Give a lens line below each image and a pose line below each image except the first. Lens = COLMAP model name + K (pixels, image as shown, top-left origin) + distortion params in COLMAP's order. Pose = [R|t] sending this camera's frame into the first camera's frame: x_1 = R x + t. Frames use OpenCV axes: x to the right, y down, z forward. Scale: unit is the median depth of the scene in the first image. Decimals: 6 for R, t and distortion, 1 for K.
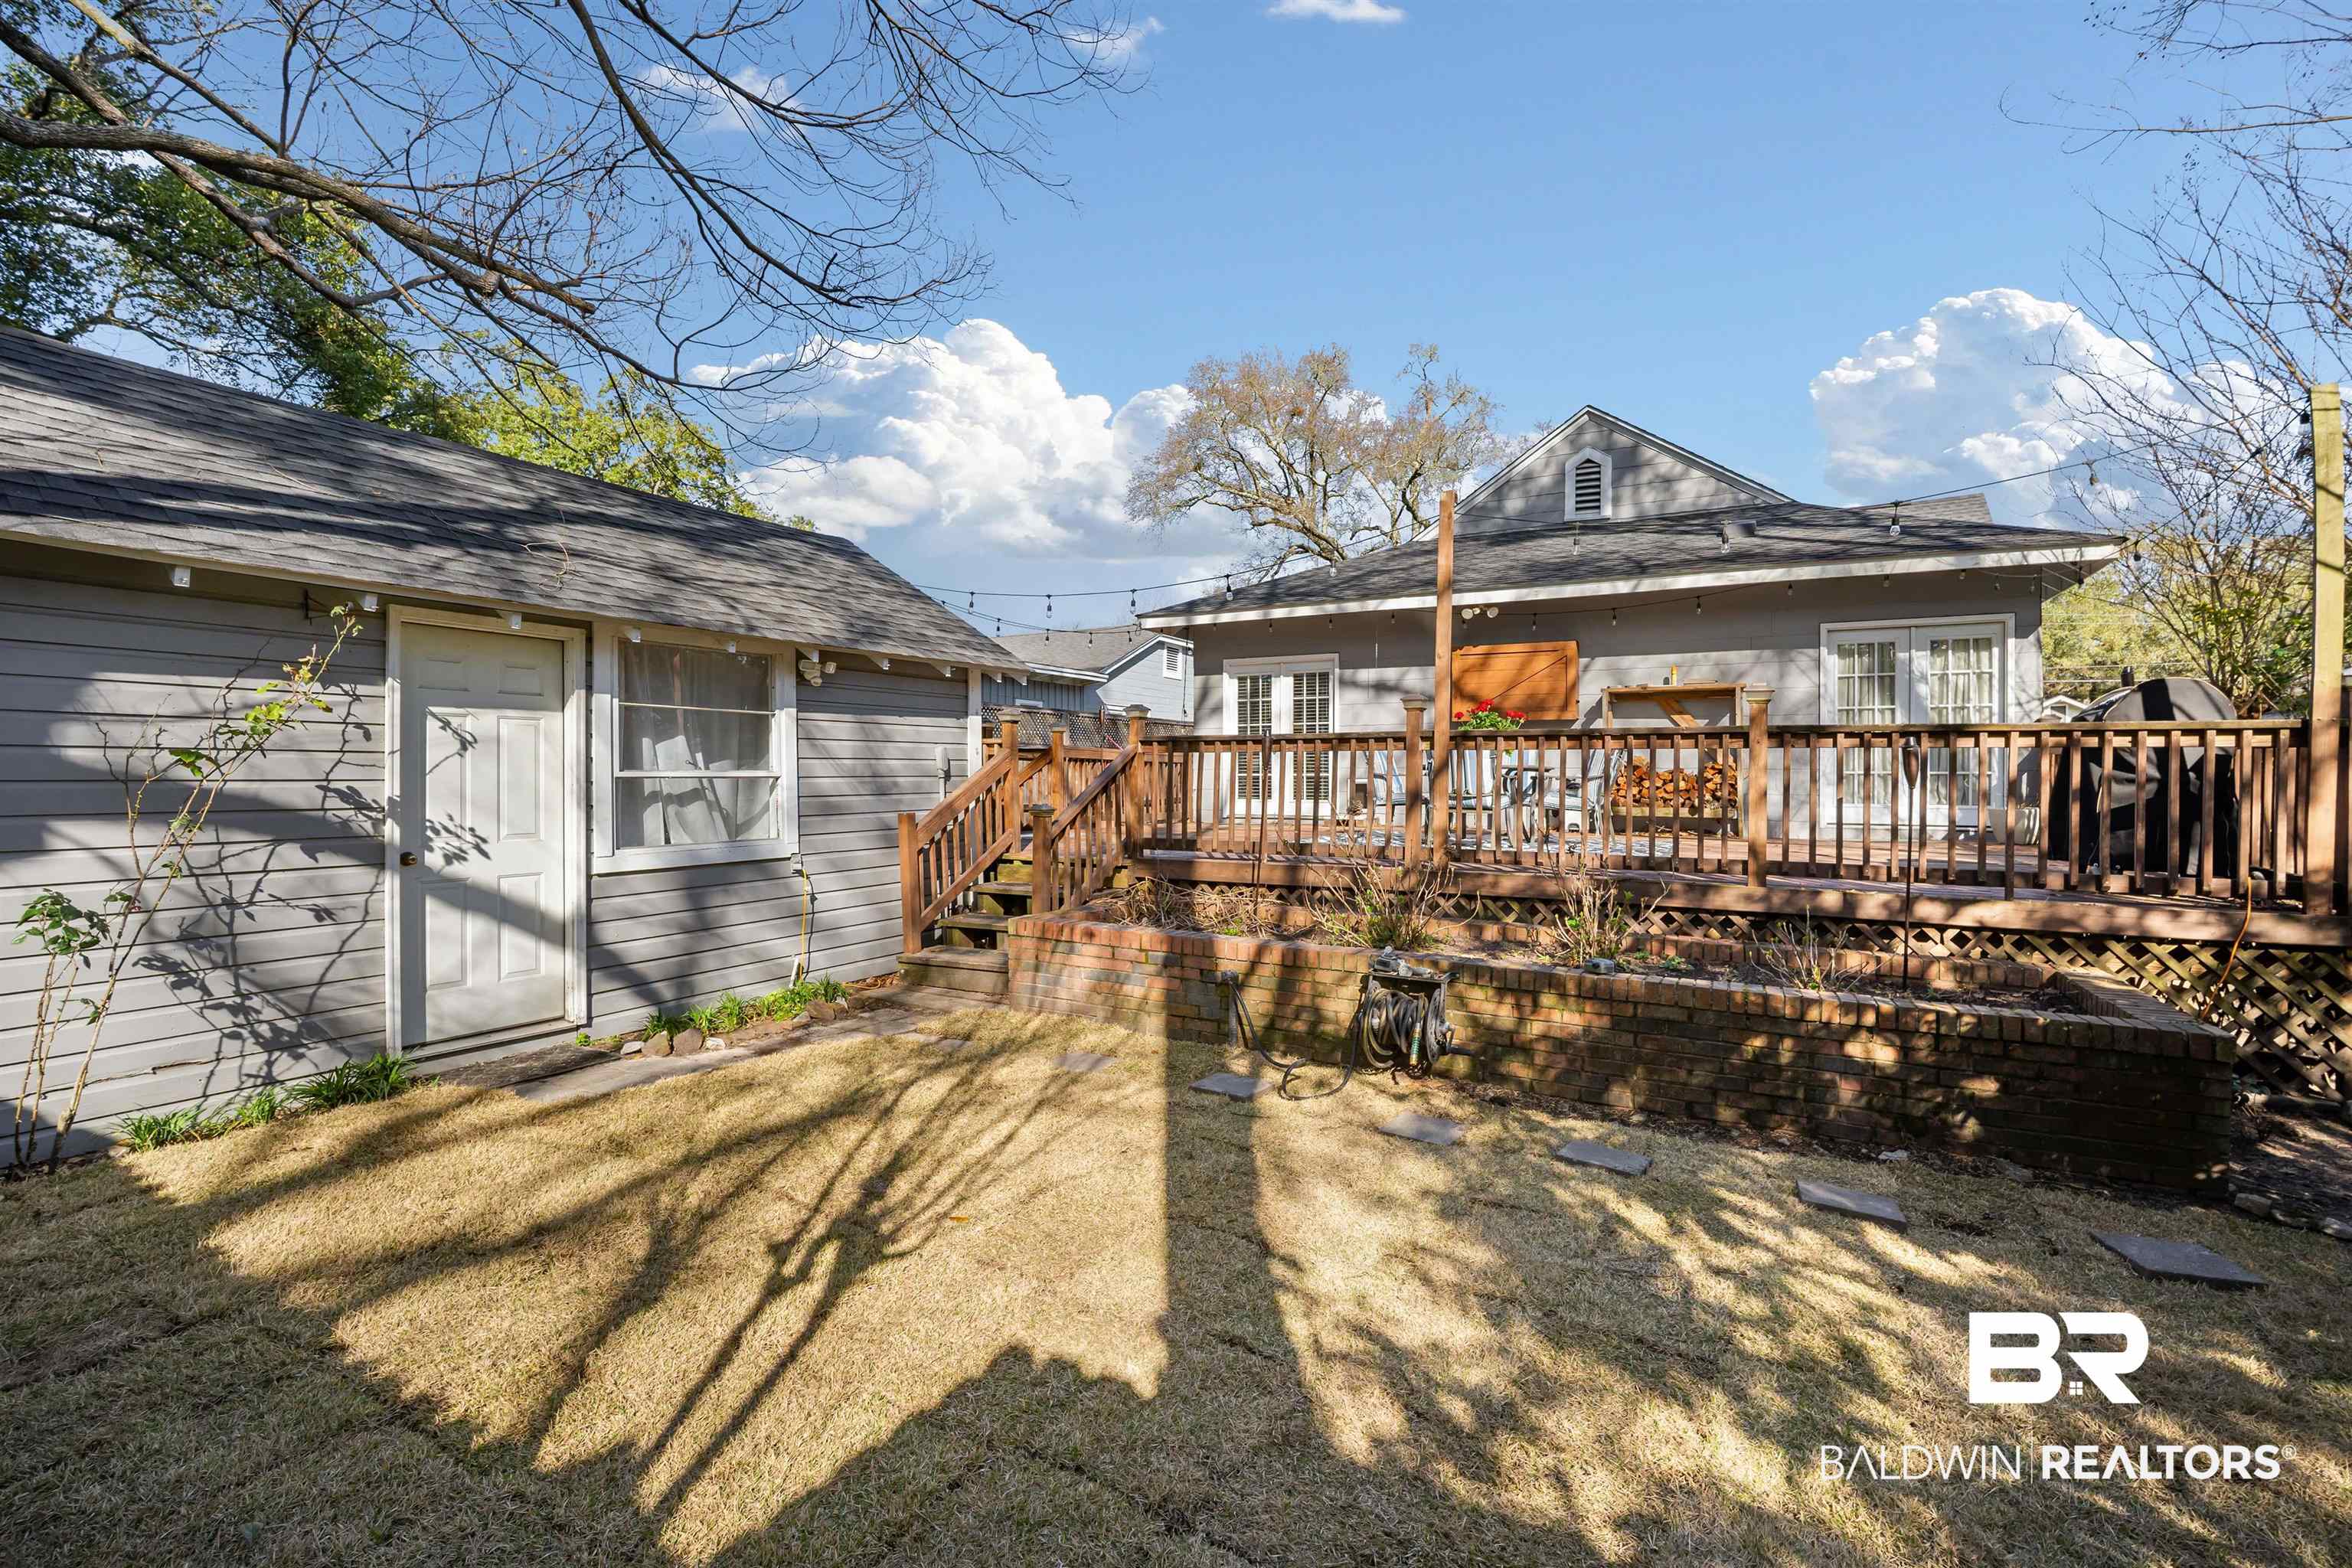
lens RADIAL K [[1039.9, 0, 1178.0], [0, 1039.9, 777.9], [0, 0, 1]] dist [-0.007759, 0.002935]
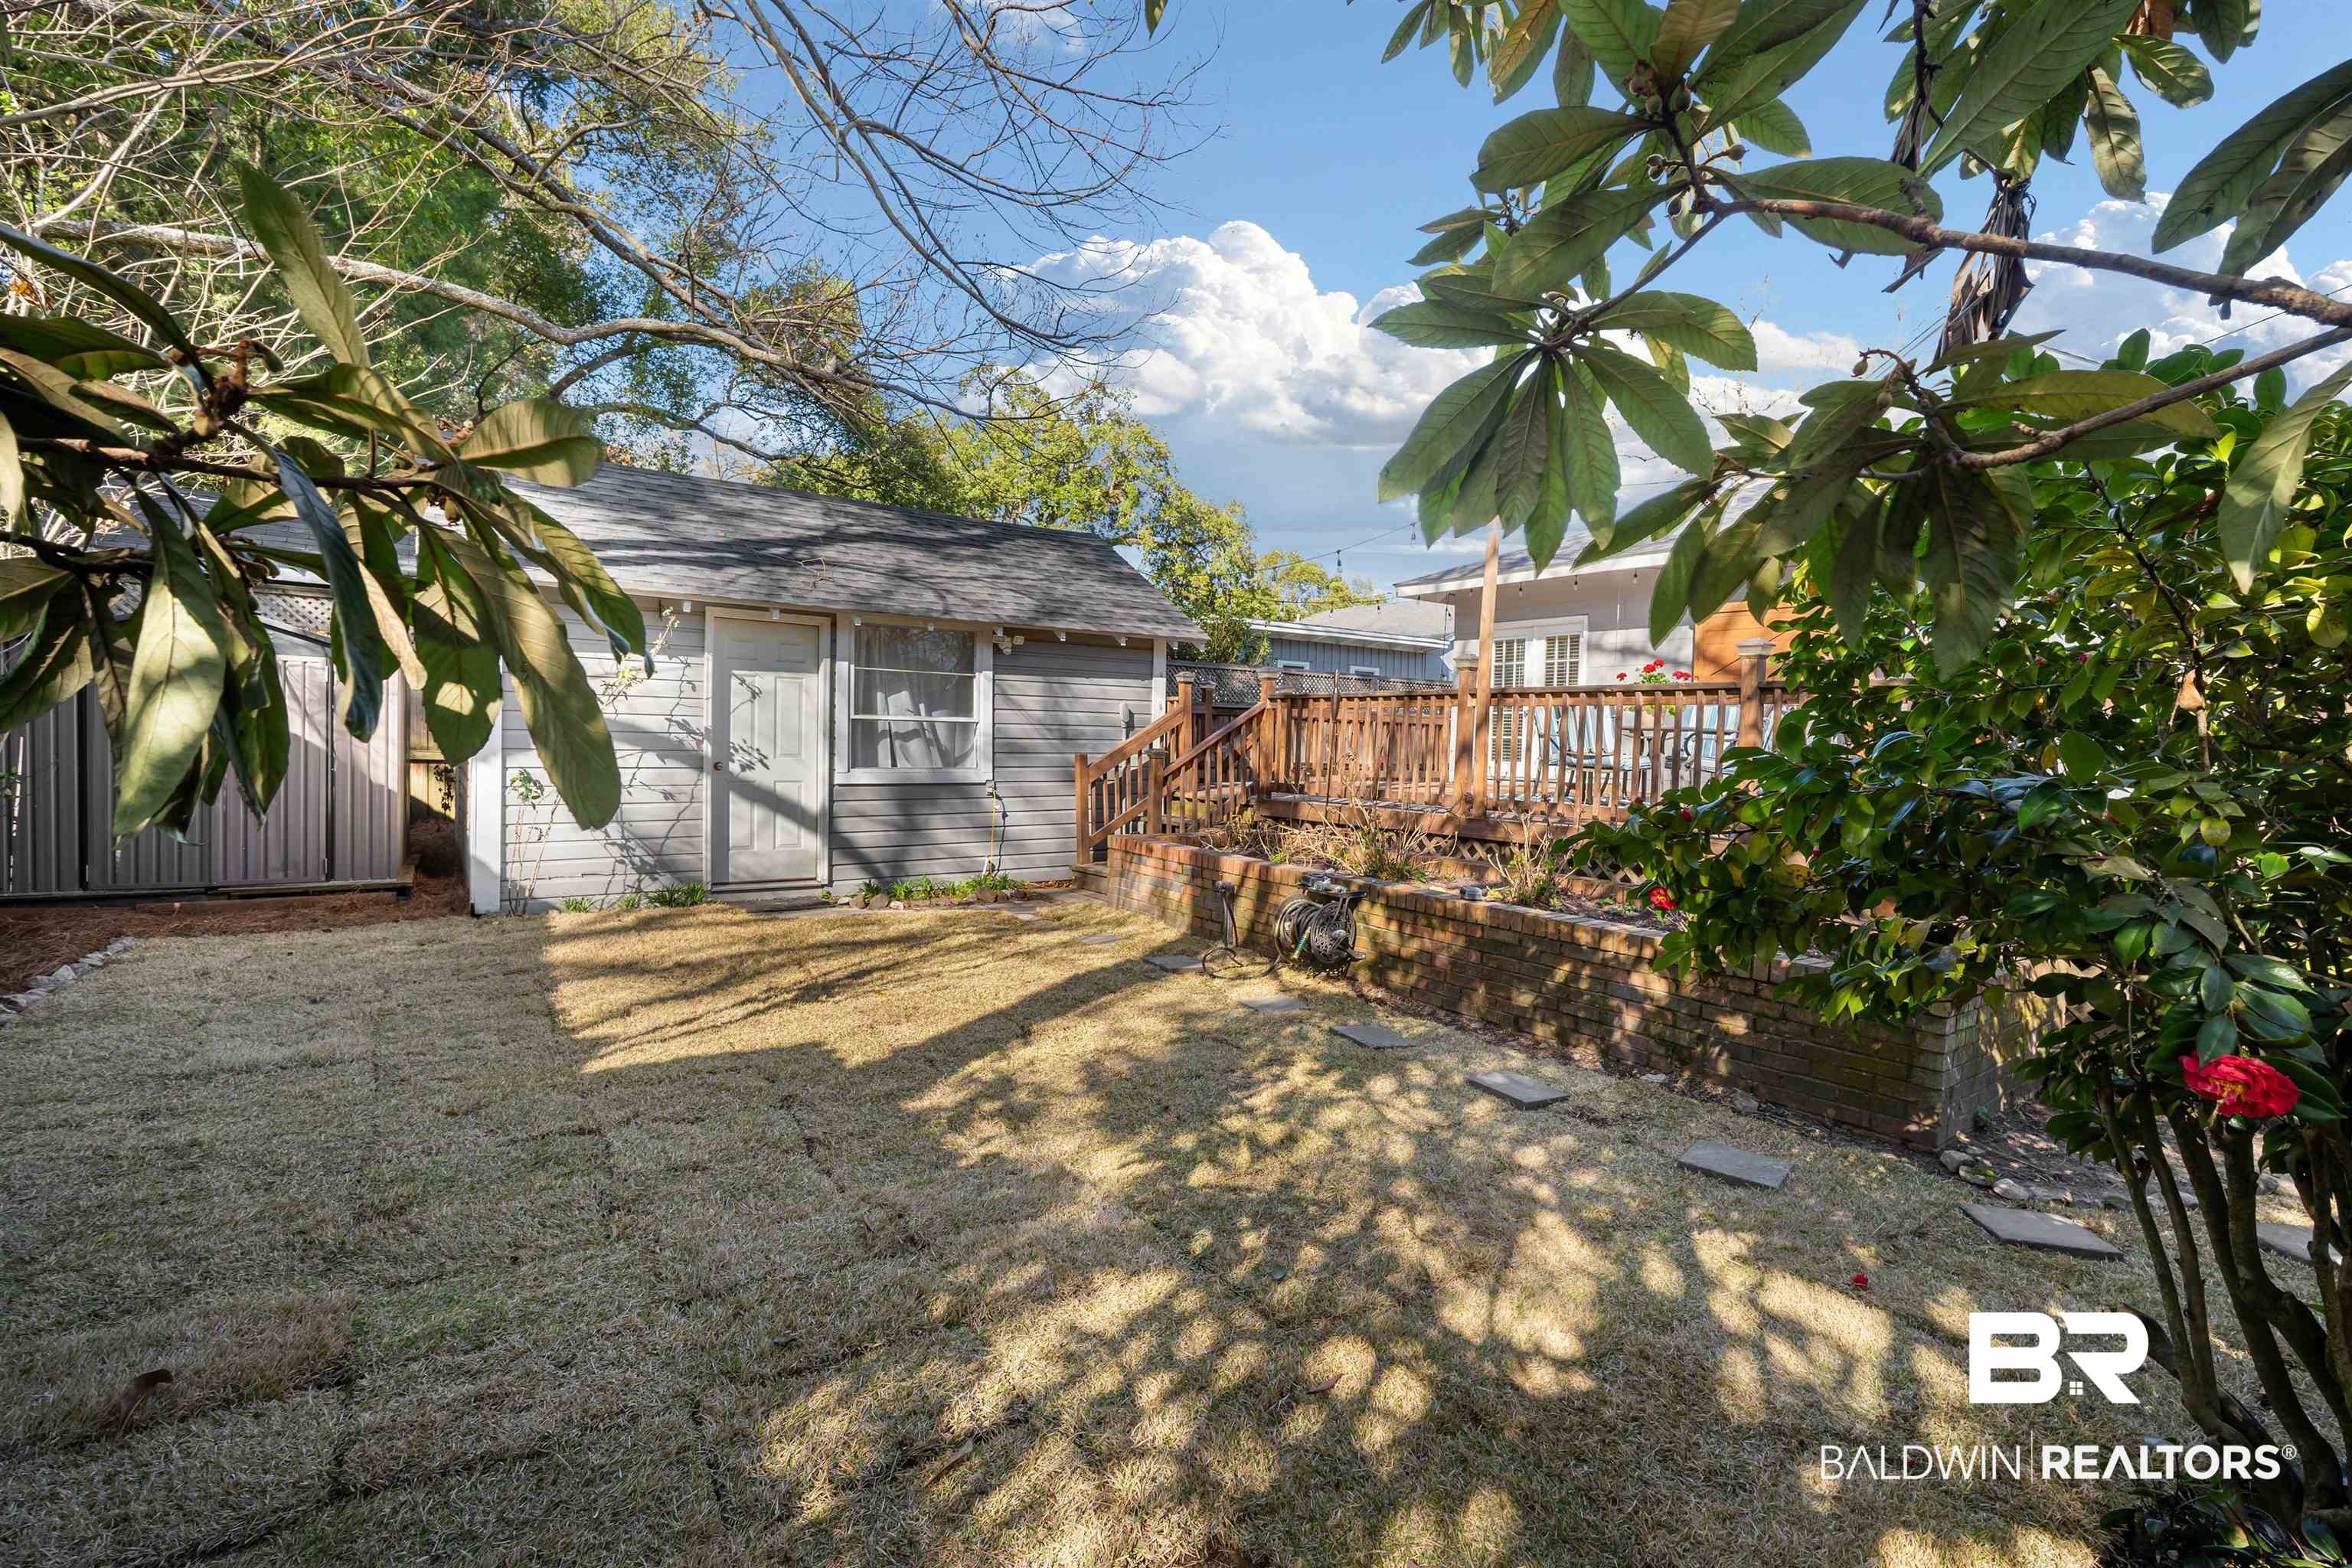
lens RADIAL K [[1039.9, 0, 1169.5], [0, 1039.9, 782.9], [0, 0, 1]] dist [-0.007759, 0.002935]
pose [[0.903048, 0.039077, -0.427759, 0.510221], [-0.024653, 0.998927, 0.039210, 0.021520], [0.428833, -0.024863, 0.903042, -0.131158]]
